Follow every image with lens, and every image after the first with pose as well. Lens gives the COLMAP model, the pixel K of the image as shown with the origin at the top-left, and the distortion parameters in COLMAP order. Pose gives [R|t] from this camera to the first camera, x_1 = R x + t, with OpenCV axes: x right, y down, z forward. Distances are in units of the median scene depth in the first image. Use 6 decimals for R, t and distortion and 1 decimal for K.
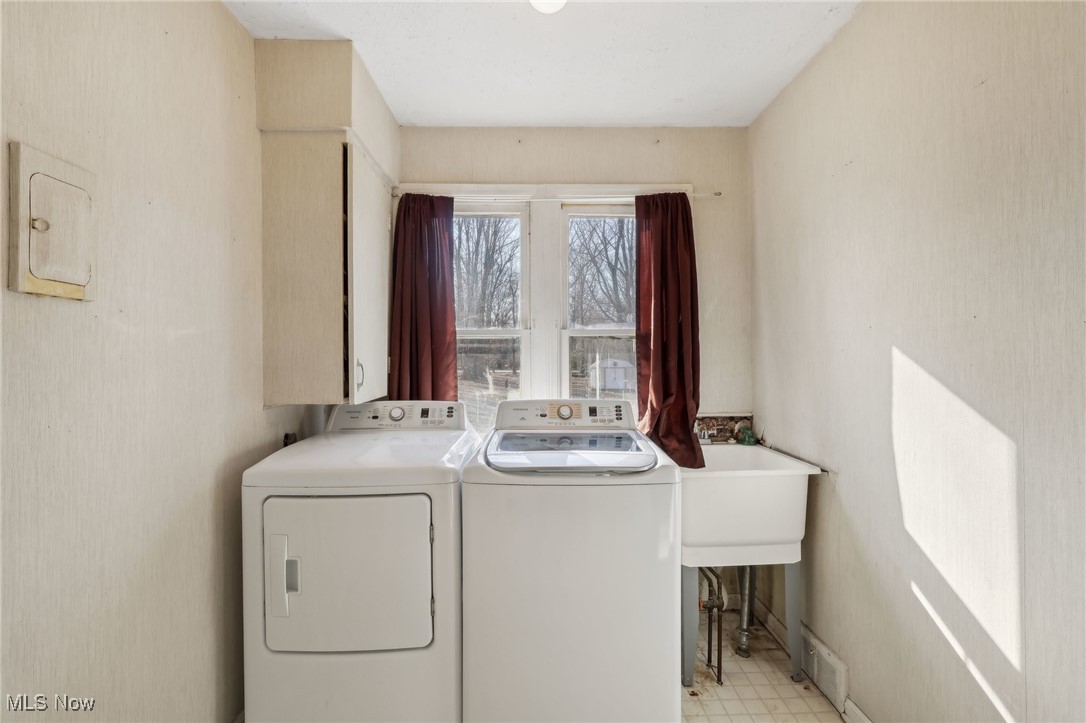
lens RADIAL K [[511.4, 0, 544.7], [0, 511.4, 360.0], [0, 0, 1]] dist [-0.001232, -0.000195]
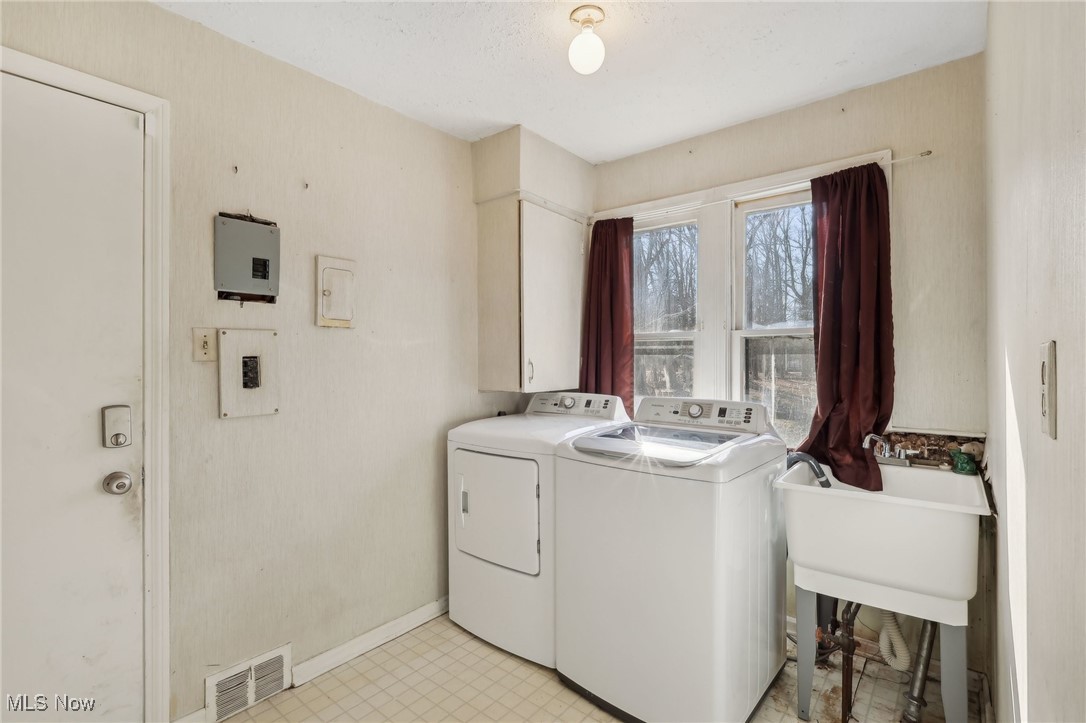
lens RADIAL K [[515.3, 0, 541.4], [0, 515.3, 364.7], [0, 0, 1]] dist [0.000554, -0.000049]
pose [[0.752777, 0.013022, -0.658147, 0.429848], [-0.006741, 0.999904, 0.012074, -0.002458], [0.658241, -0.004652, 0.752793, 0.002303]]
